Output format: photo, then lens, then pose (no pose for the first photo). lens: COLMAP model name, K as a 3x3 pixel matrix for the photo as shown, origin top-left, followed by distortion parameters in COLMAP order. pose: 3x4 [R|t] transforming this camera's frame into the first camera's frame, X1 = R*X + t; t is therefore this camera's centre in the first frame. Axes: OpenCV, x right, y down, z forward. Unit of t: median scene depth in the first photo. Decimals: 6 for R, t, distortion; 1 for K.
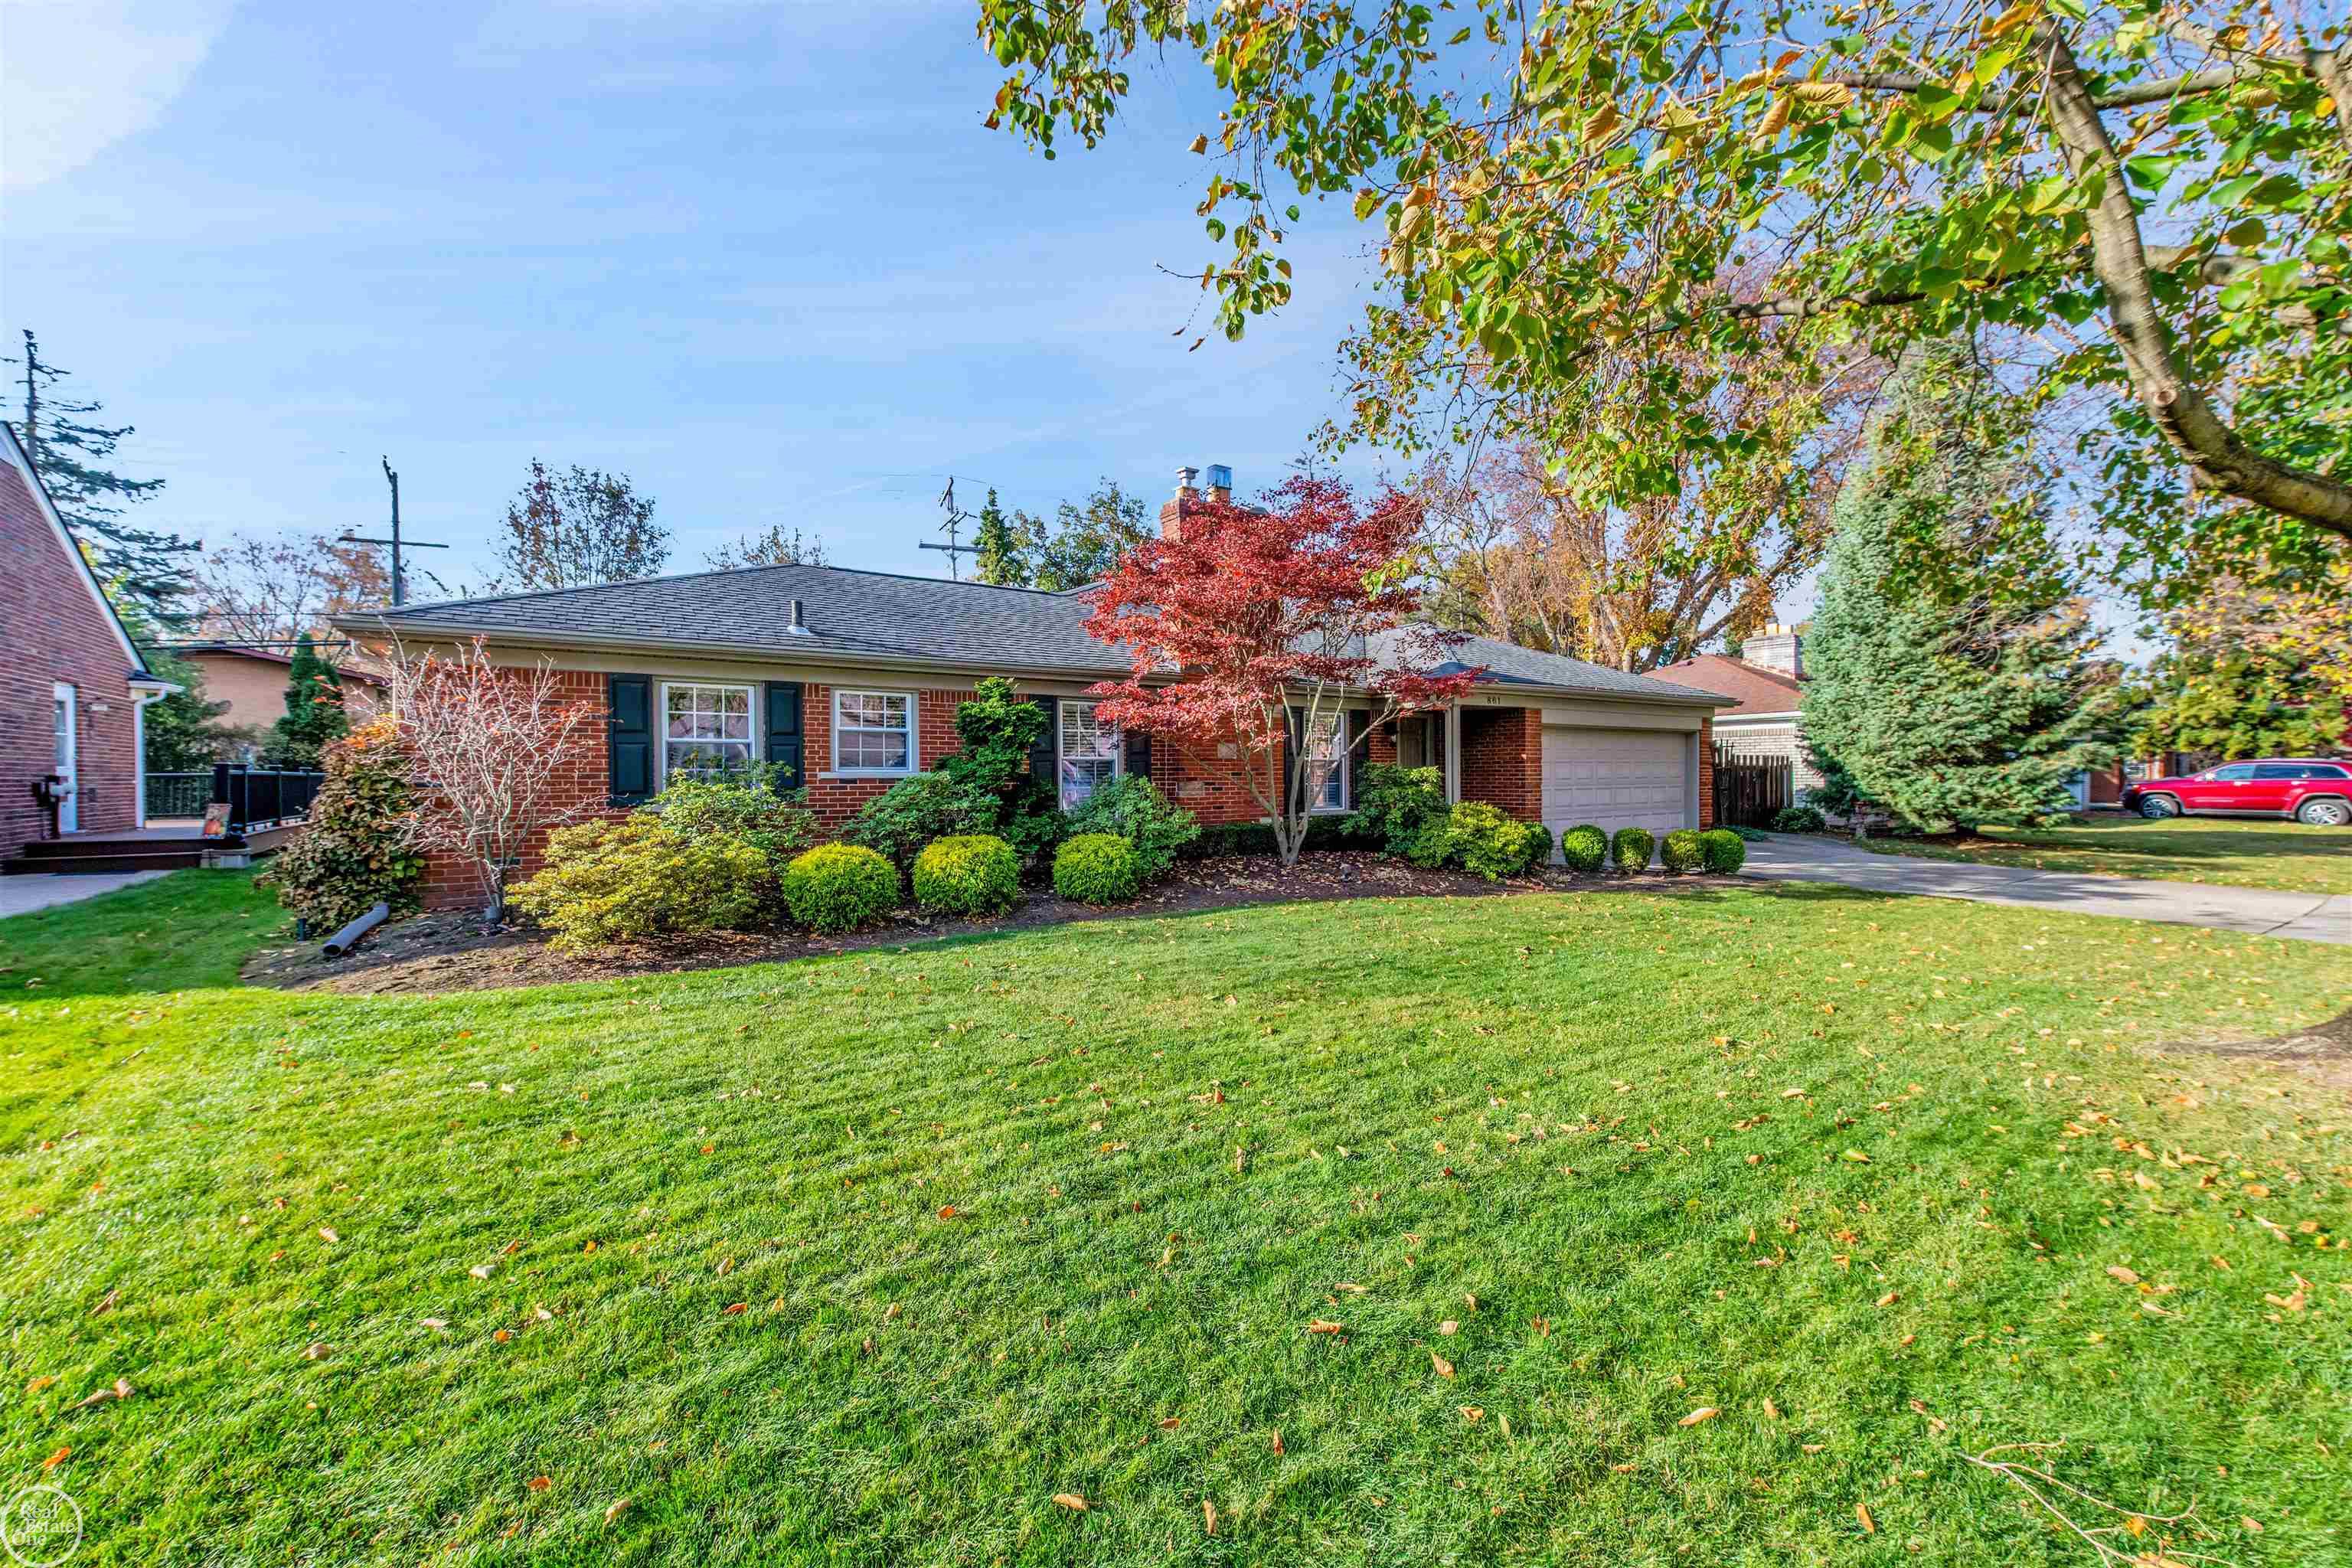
lens RADIAL K [[945.9, 0, 1184.3], [0, 945.9, 779.9], [0, 0, 1]] dist [0.008875, -0.000485]
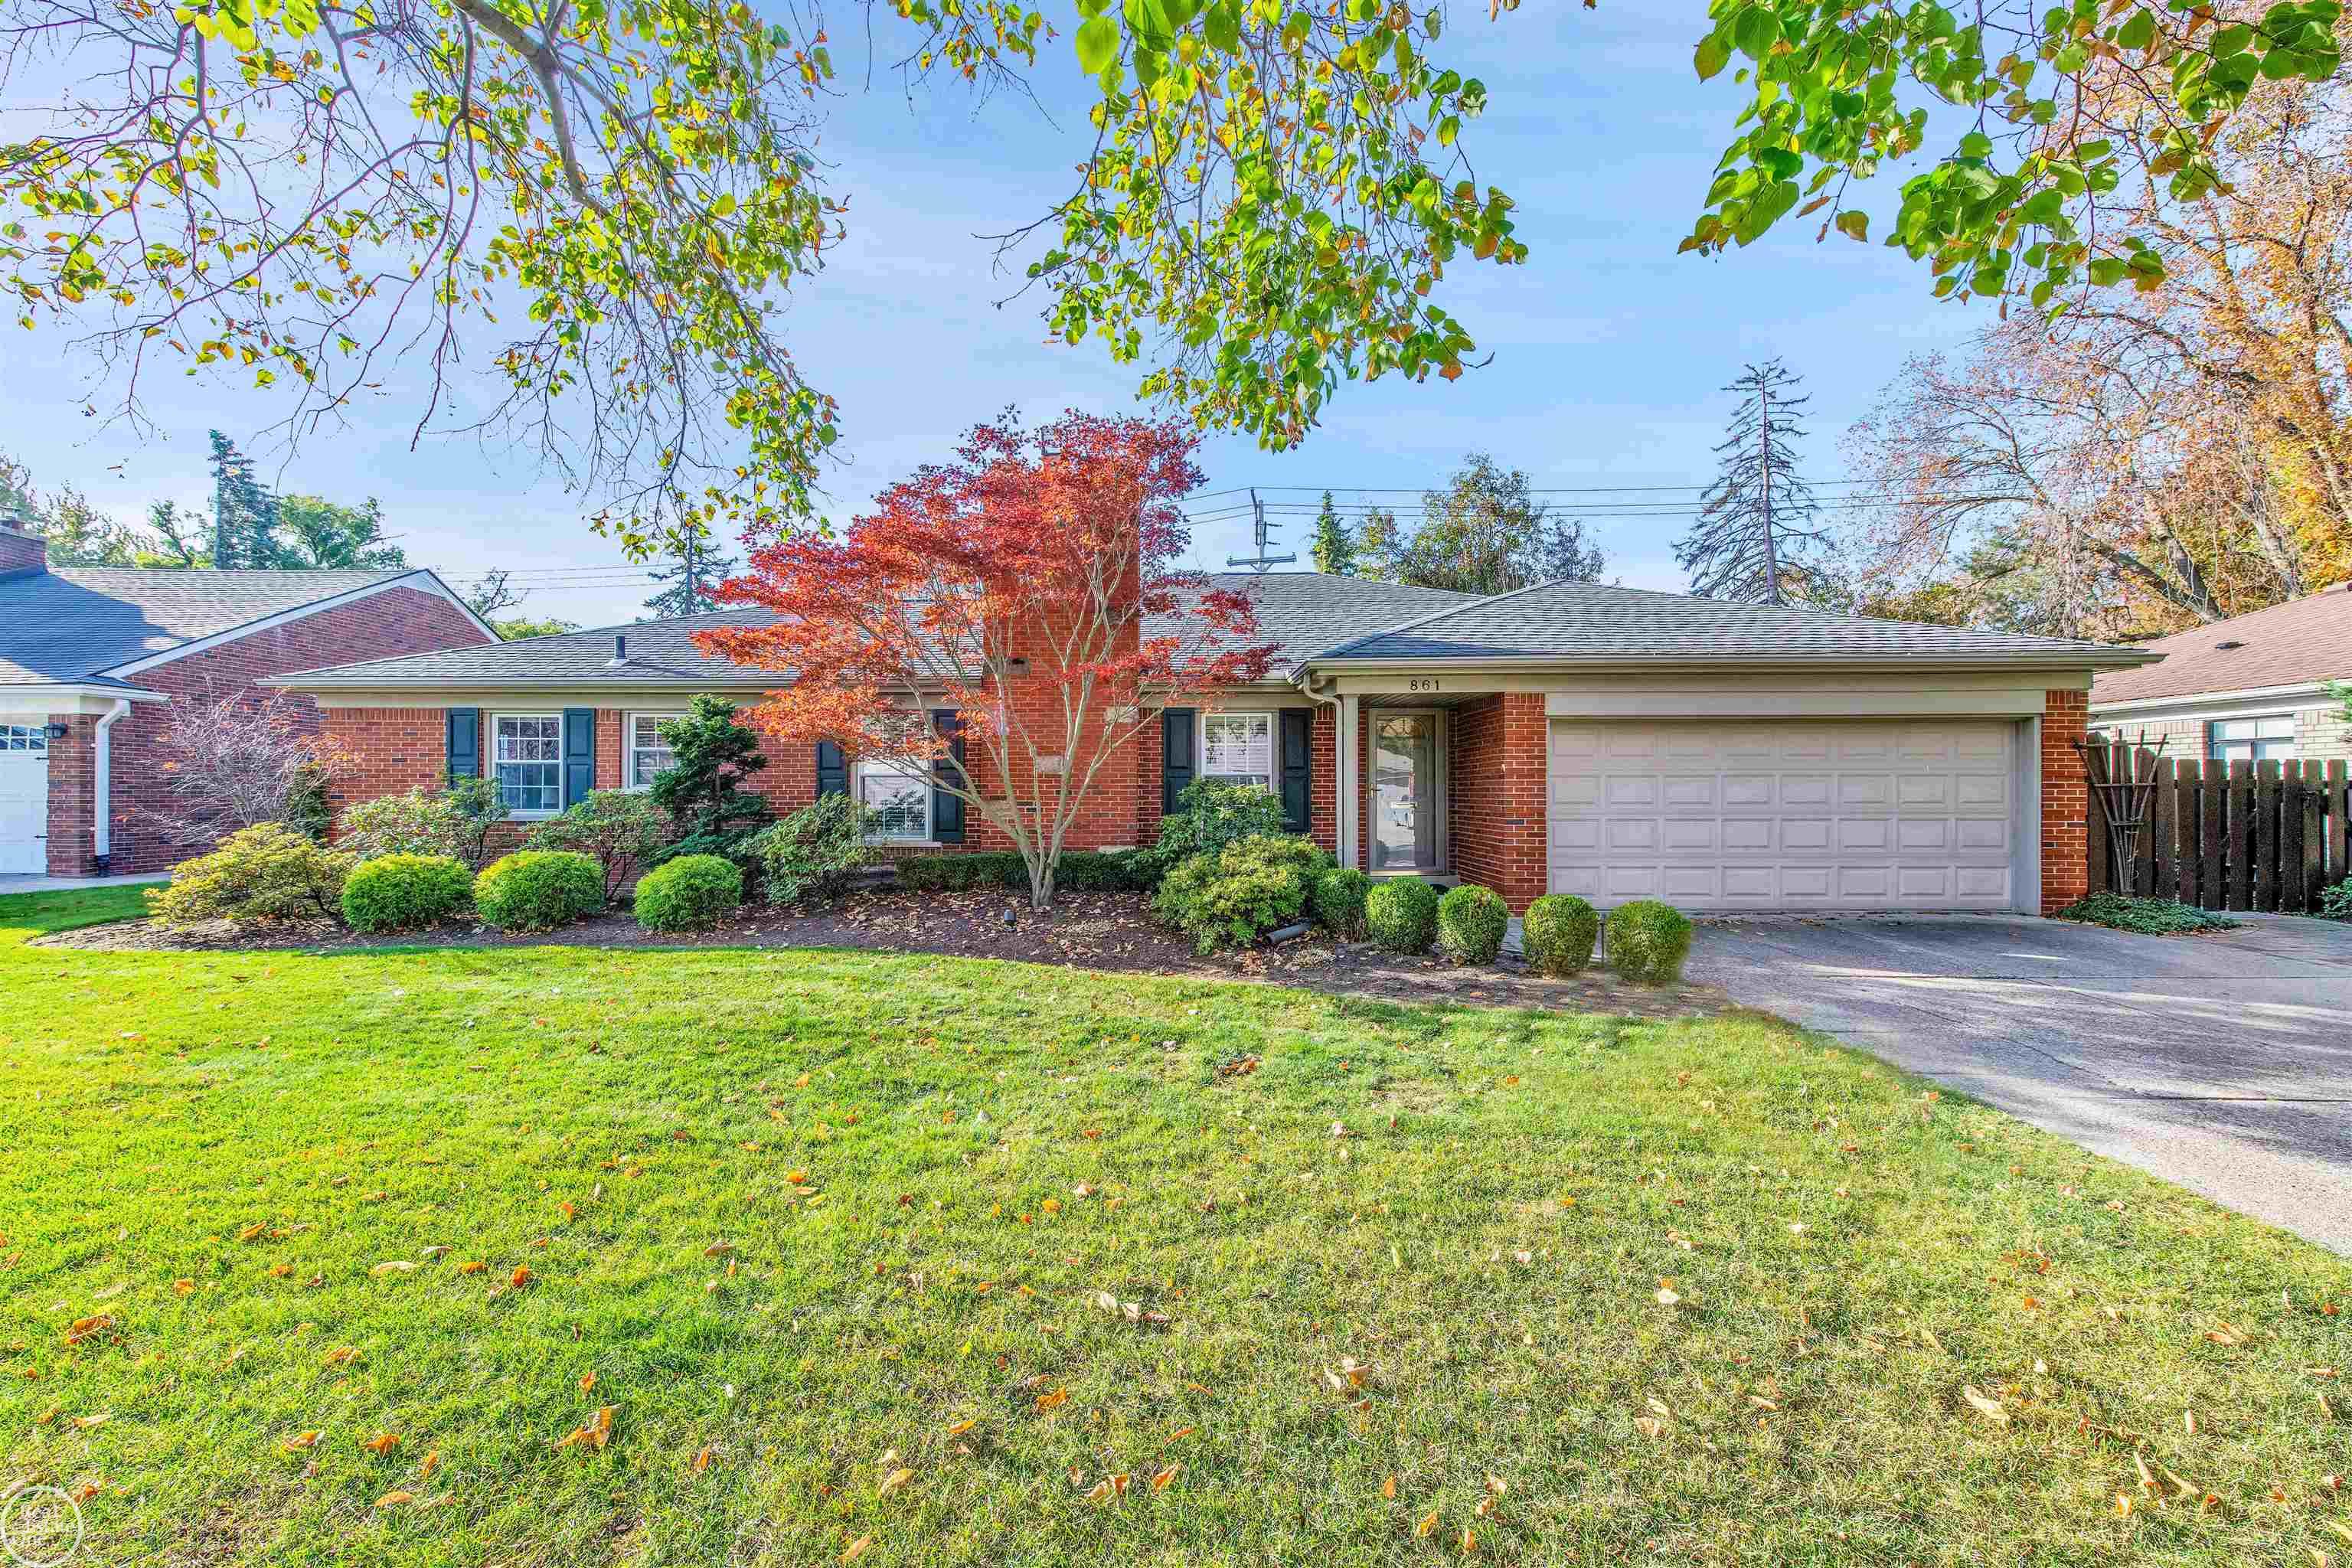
lens RADIAL K [[945.9, 0, 1177.4], [0, 945.9, 788.3], [0, 0, 1]] dist [0.008875, -0.000485]
pose [[0.788356, 0.003054, -0.615211, 0.572767], [-0.011493, 0.999886, -0.009764, -0.004233], [0.615111, 0.014768, 0.788302, 0.376019]]
